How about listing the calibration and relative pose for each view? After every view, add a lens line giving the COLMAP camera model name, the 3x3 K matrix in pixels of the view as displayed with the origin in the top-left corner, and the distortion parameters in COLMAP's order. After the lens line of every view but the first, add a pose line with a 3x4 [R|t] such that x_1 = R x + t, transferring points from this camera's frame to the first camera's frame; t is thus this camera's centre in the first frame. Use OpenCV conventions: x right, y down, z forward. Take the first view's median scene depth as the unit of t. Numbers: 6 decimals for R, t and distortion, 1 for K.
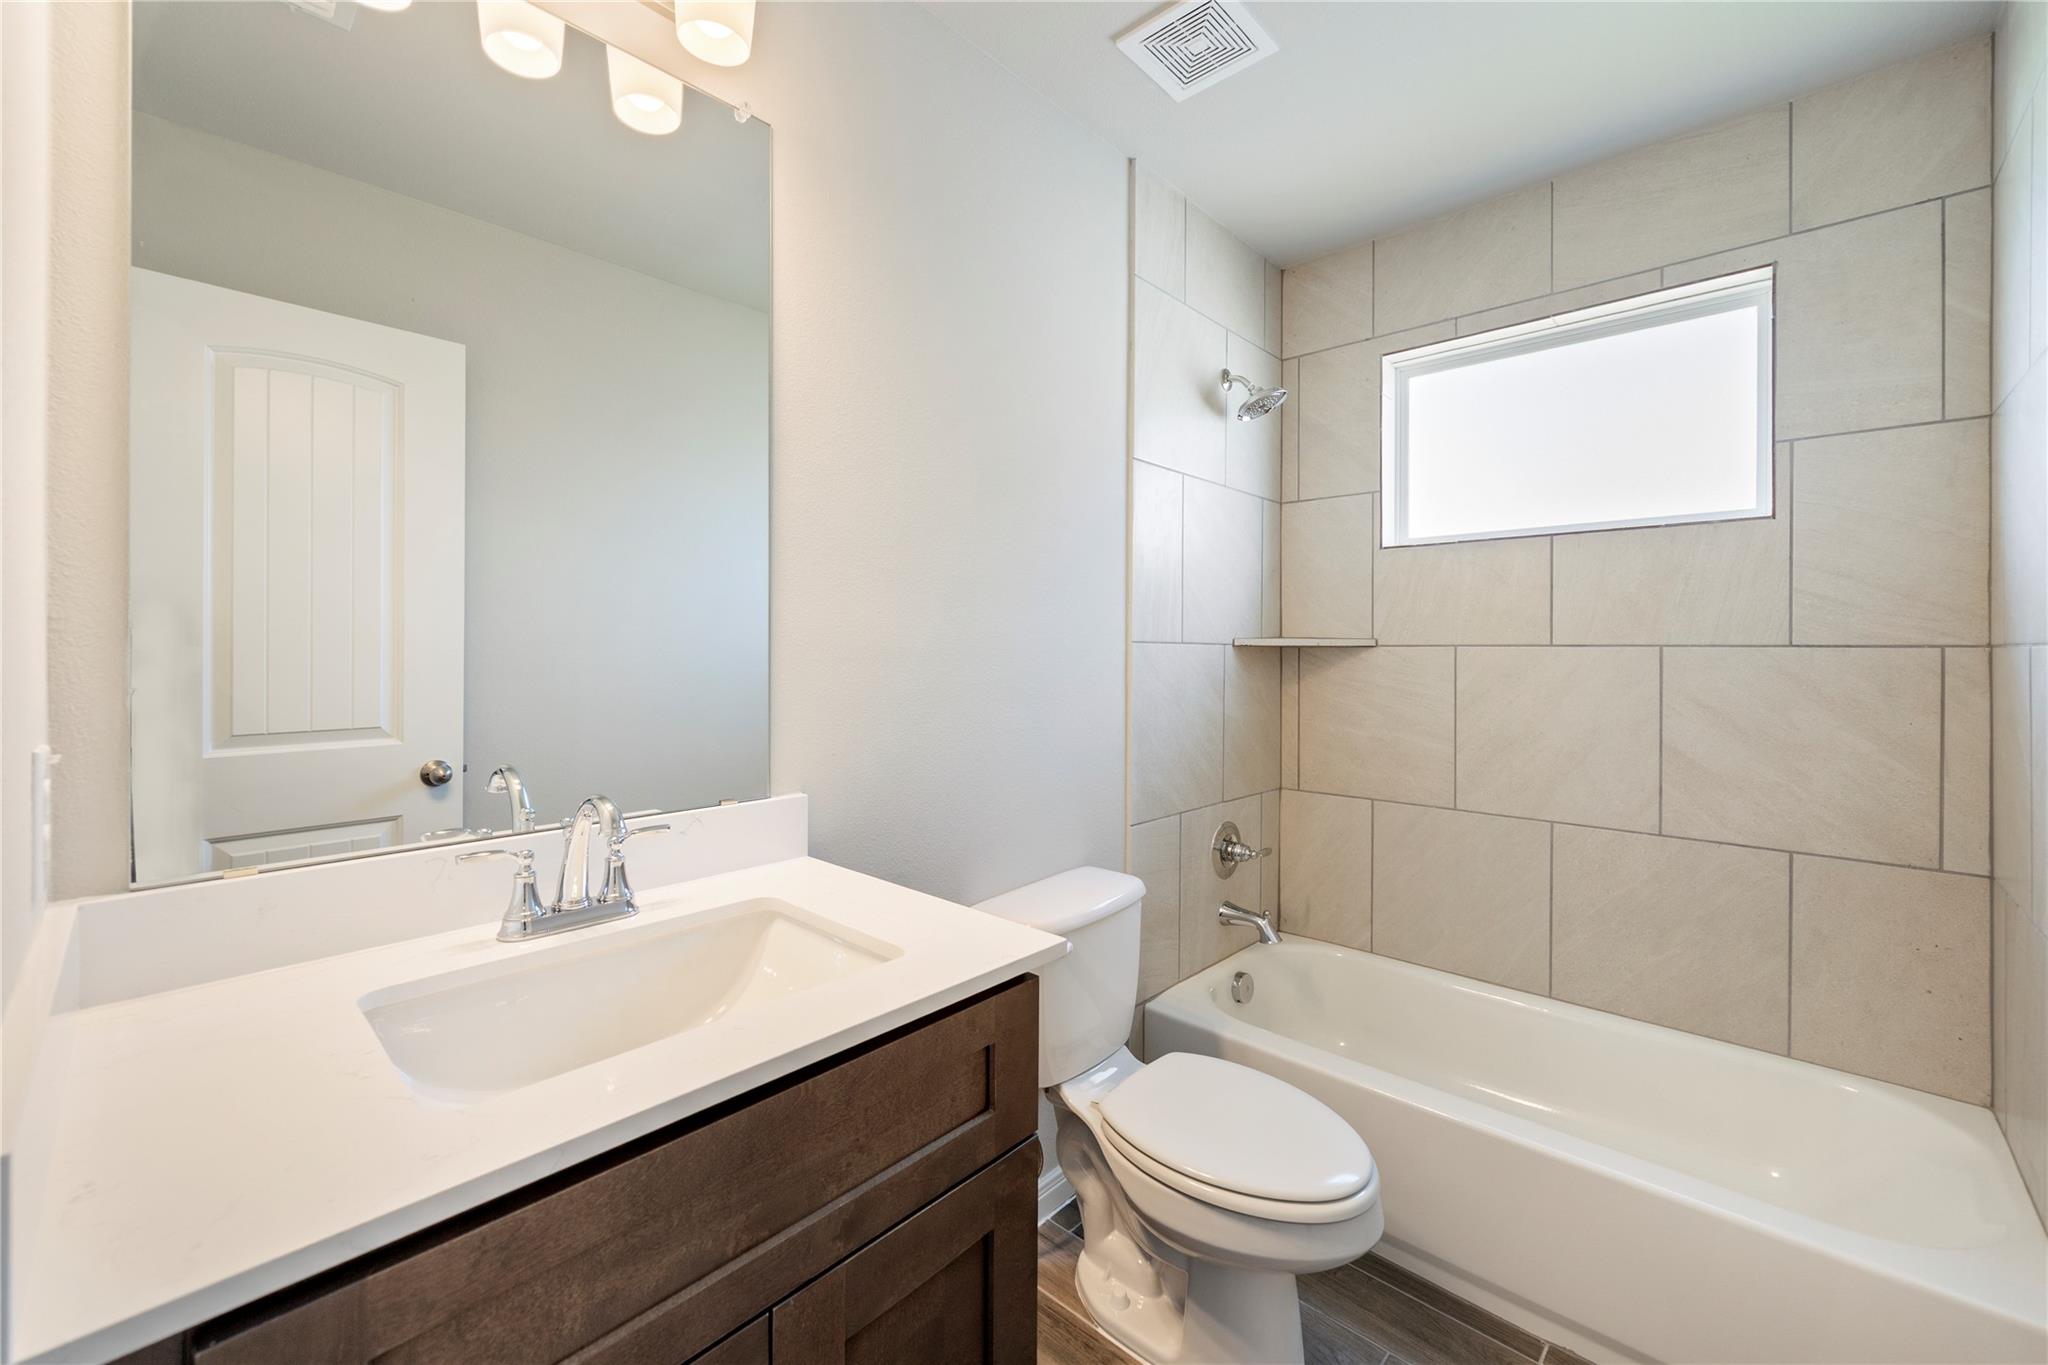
lens RADIAL K [[801.1, 0, 1007.7], [0, 801.1, 658.7], [0, 0, 1]] dist [-0.000846, 0.000025]
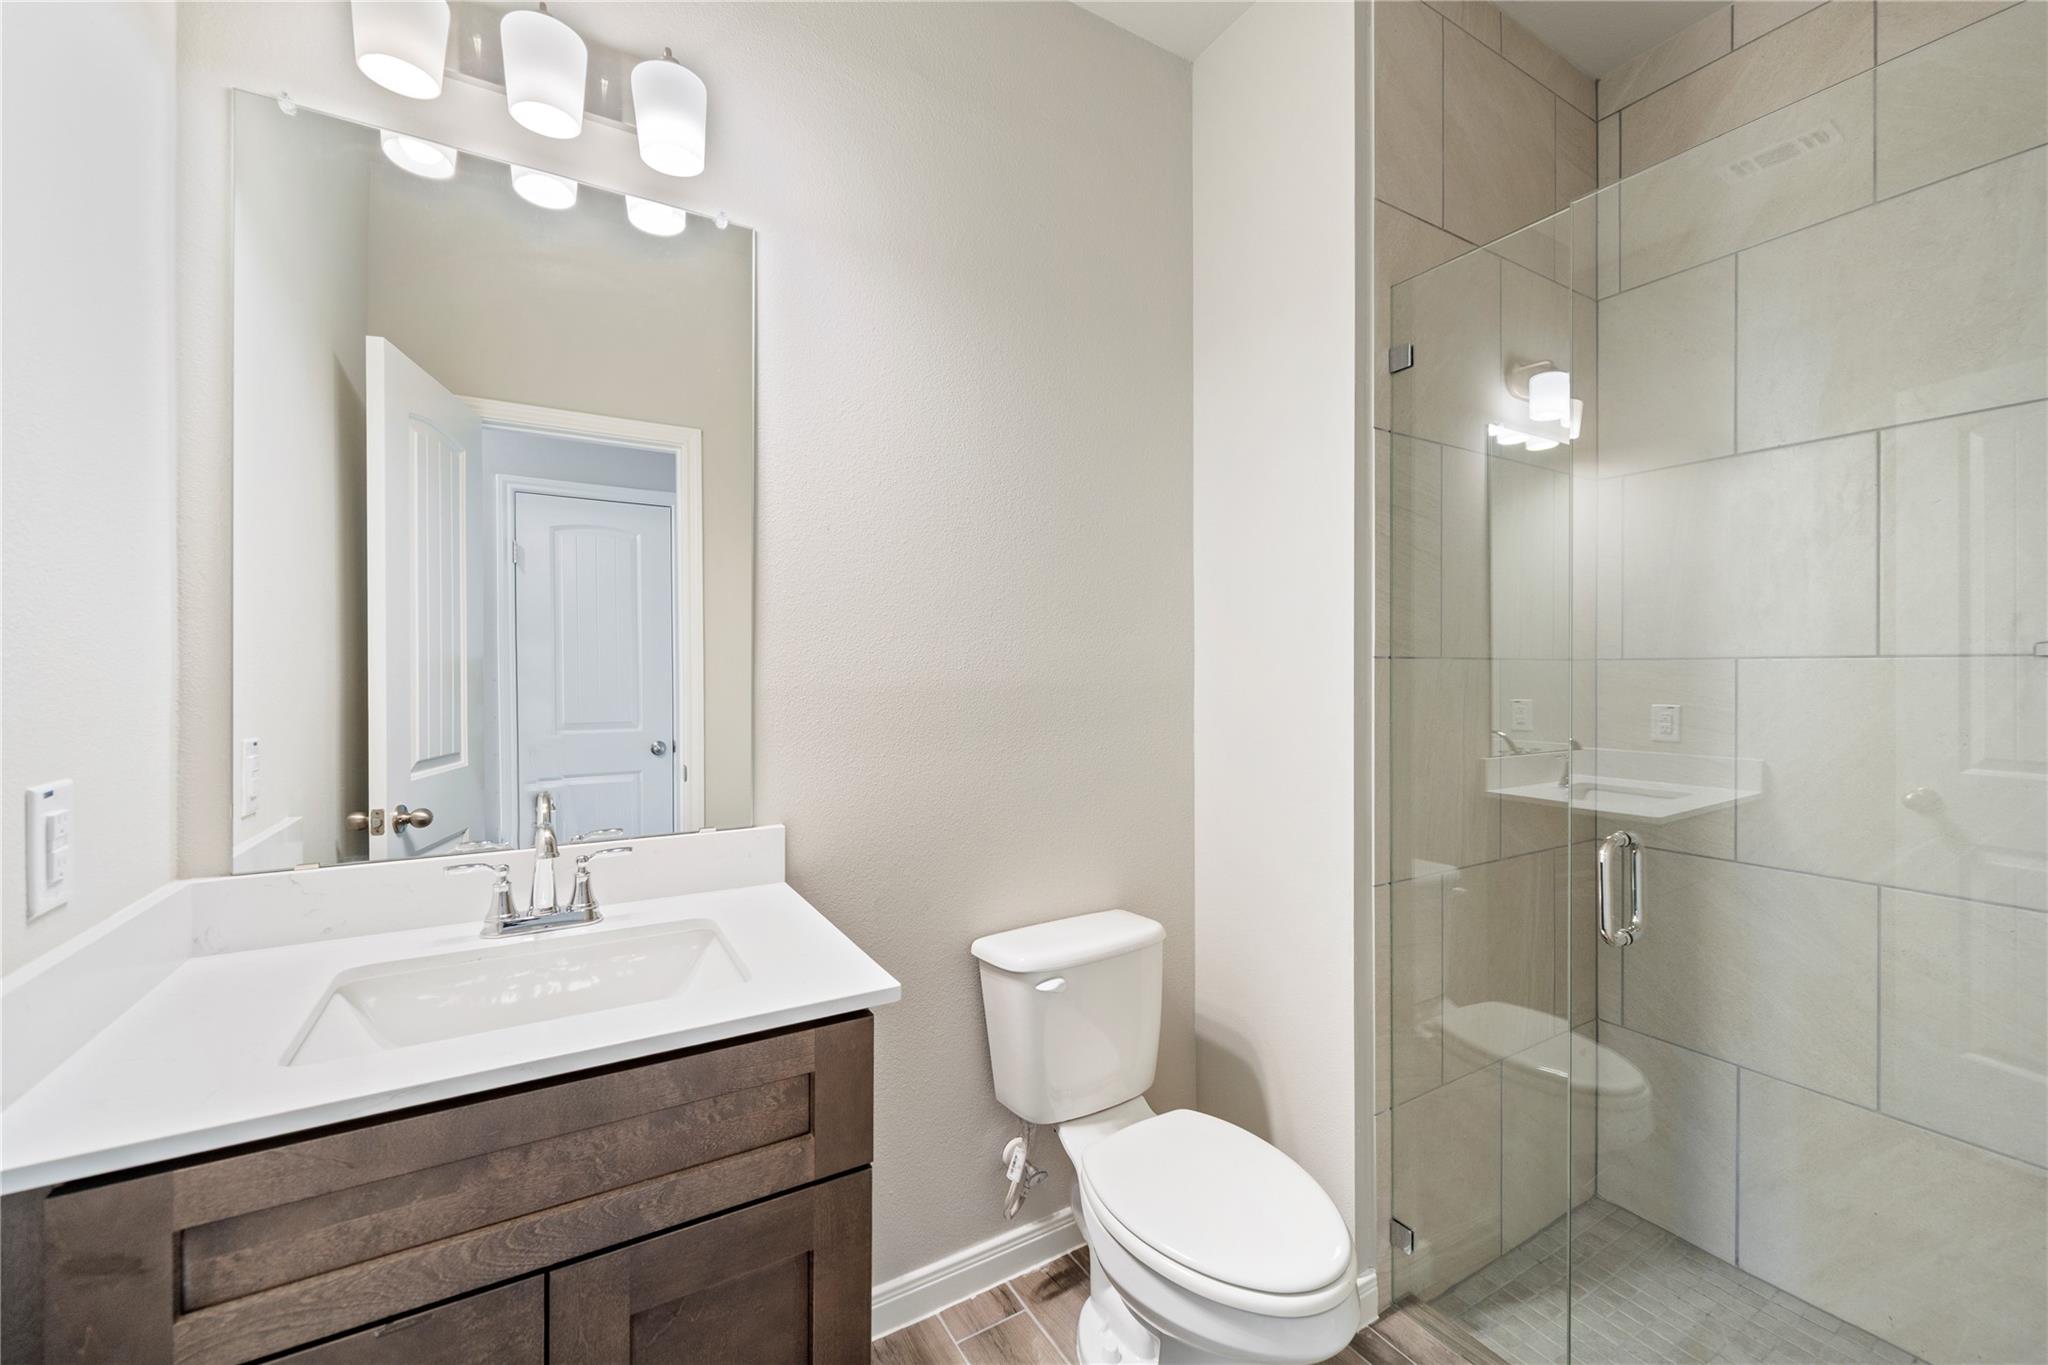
lens RADIAL K [[801.1, 0, 1025.1], [0, 801.1, 675.6], [0, 0, 1]] dist [-0.000846, 0.000025]
pose [[0.965054, -0.001460, -0.262048, 0.483918], [-0.000356, 0.999976, -0.006885, -0.040399], [0.262052, 0.006738, 0.965030, 0.029187]]
